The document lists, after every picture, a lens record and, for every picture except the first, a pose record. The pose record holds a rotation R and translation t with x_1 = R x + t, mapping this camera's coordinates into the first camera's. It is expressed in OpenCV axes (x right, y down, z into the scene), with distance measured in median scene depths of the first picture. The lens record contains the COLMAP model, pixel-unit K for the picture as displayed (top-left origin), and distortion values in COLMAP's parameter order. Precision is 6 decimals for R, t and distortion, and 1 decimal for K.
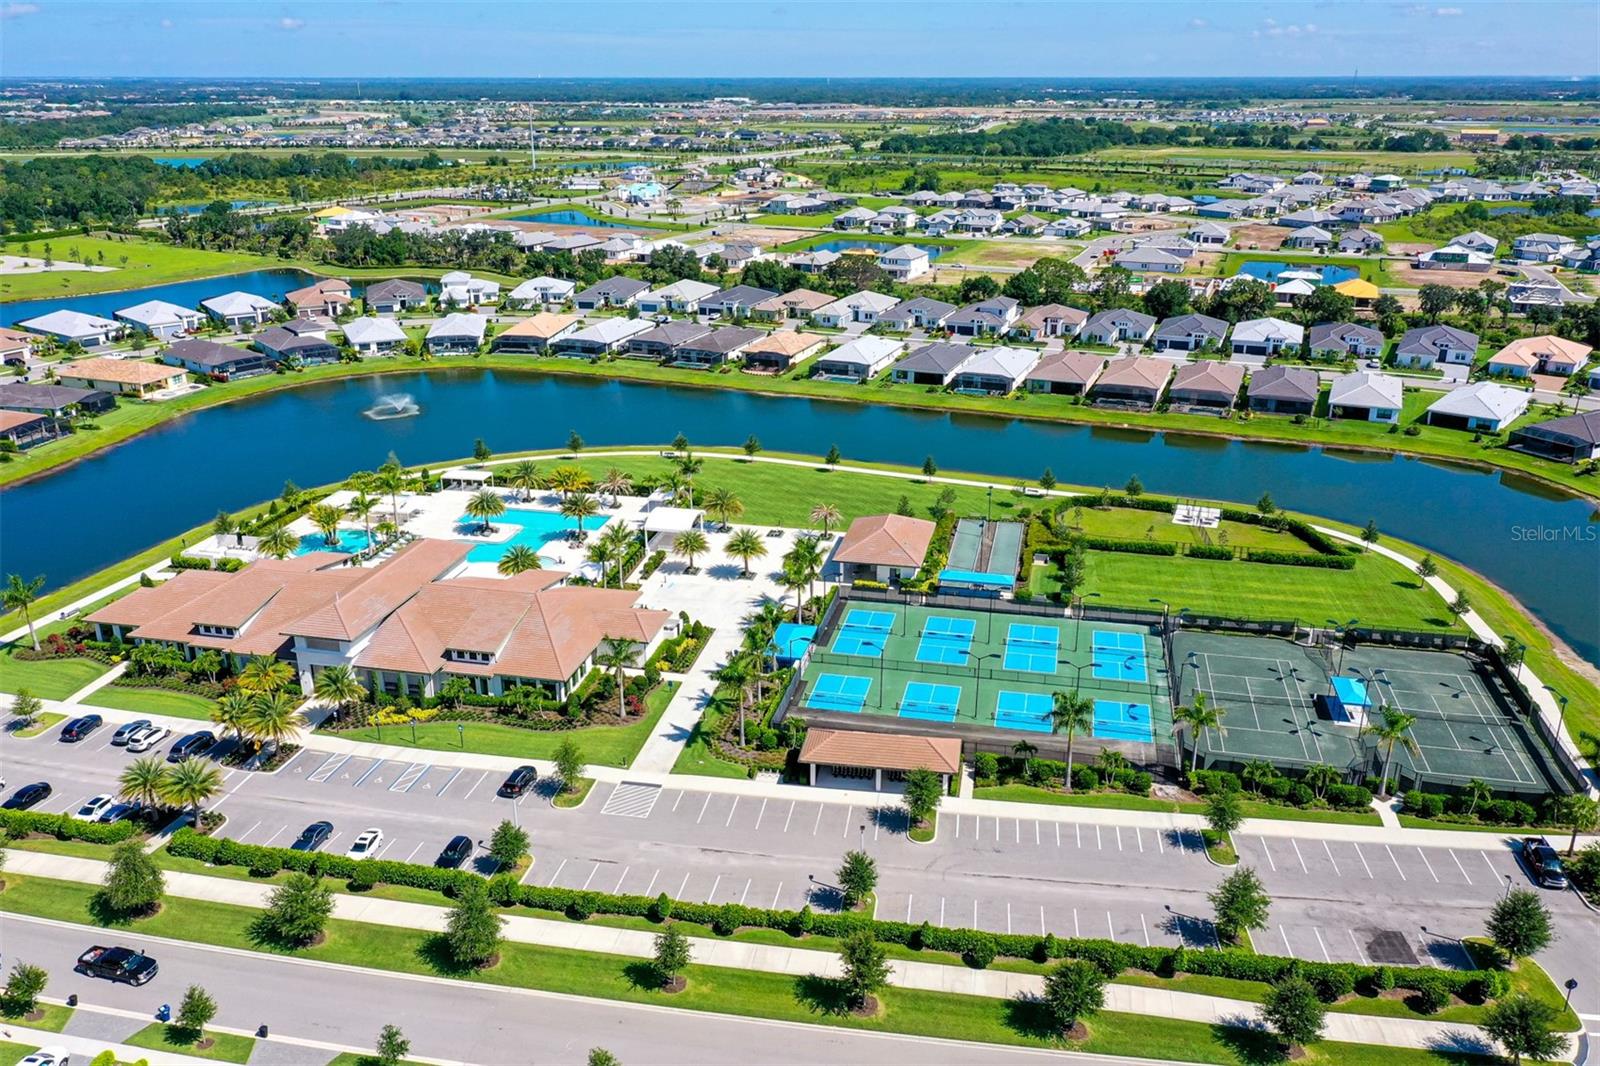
lens RADIAL K [[1246.0, 0, 806.2], [0, 1246.0, 534.0], [0, 0, 1]] dist [0.010606, -0.000936]
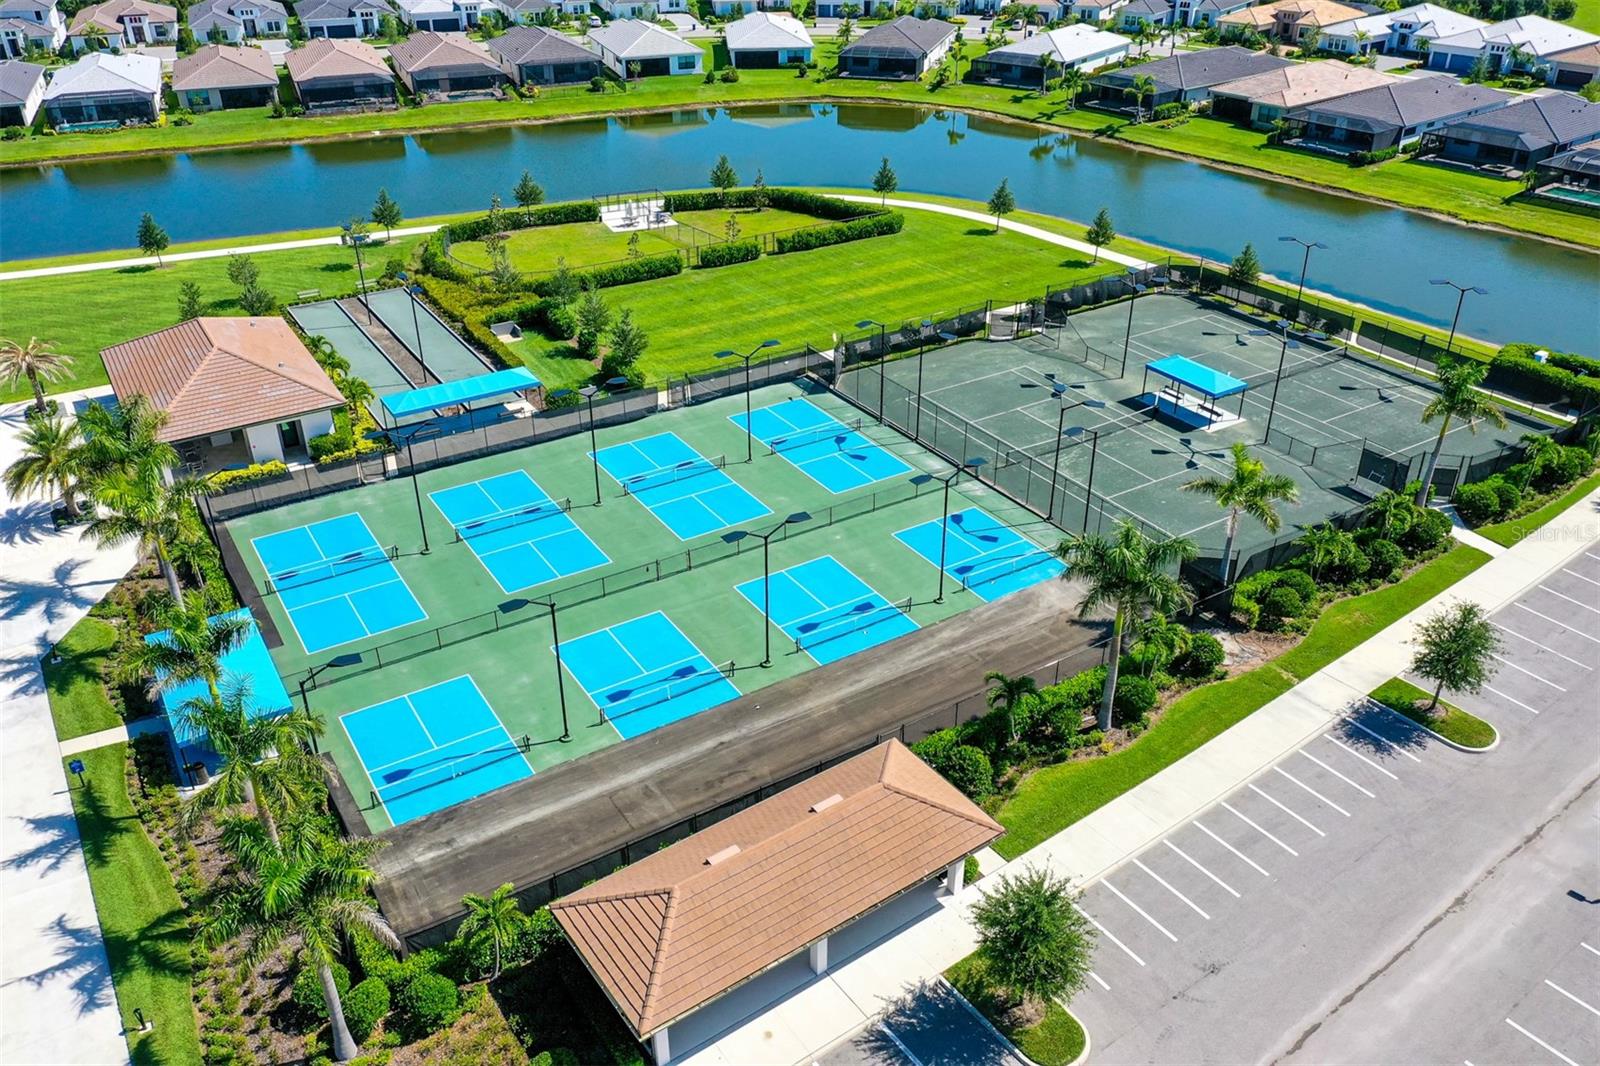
lens RADIAL K [[1246.0, 0, 806.2], [0, 1246.0, 534.0], [0, 0, 1]] dist [0.010606, -0.000936]
pose [[0.711906, -0.353096, 0.607053, -0.087147], [0.242407, 0.934833, 0.259475, -0.007377], [-0.659112, -0.037568, 0.751106, 0.516728]]
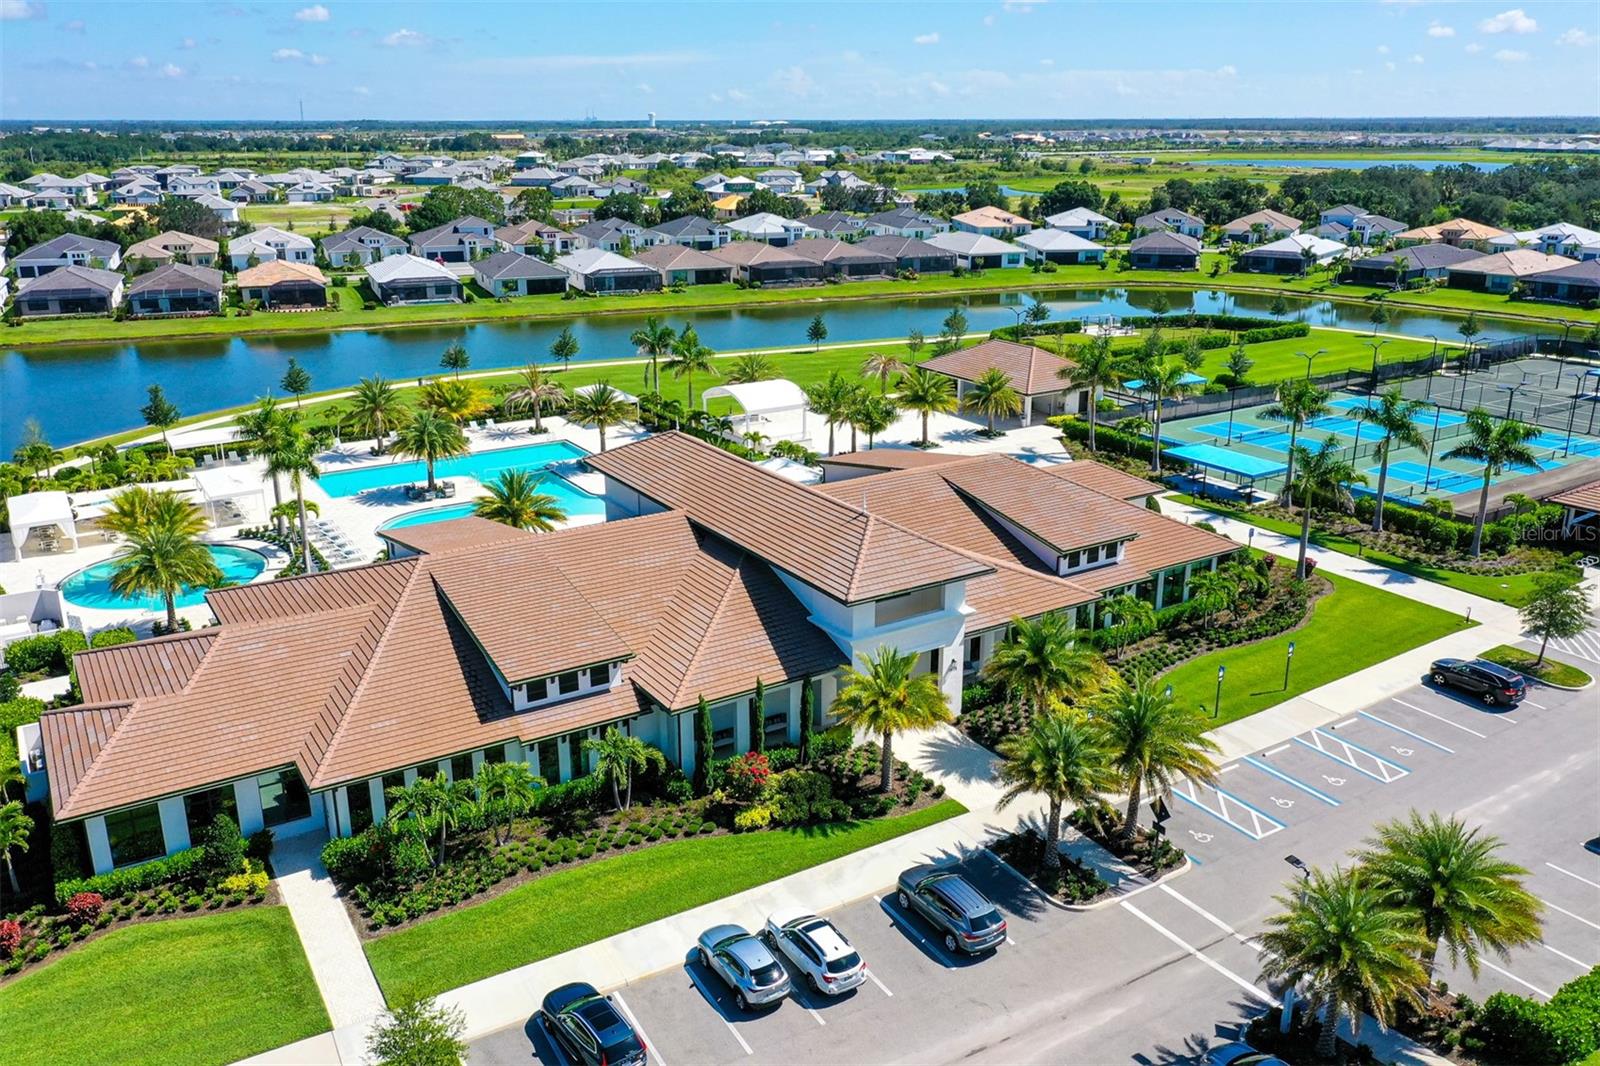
lens RADIAL K [[1246.0, 0, 806.2], [0, 1246.0, 534.0], [0, 0, 1]] dist [0.010606, -0.000936]
pose [[0.709882, -0.220218, 0.669008, -0.561597], [0.240019, 0.968645, 0.064167, 0.022152], [-0.662162, 0.115024, 0.740480, 0.559852]]
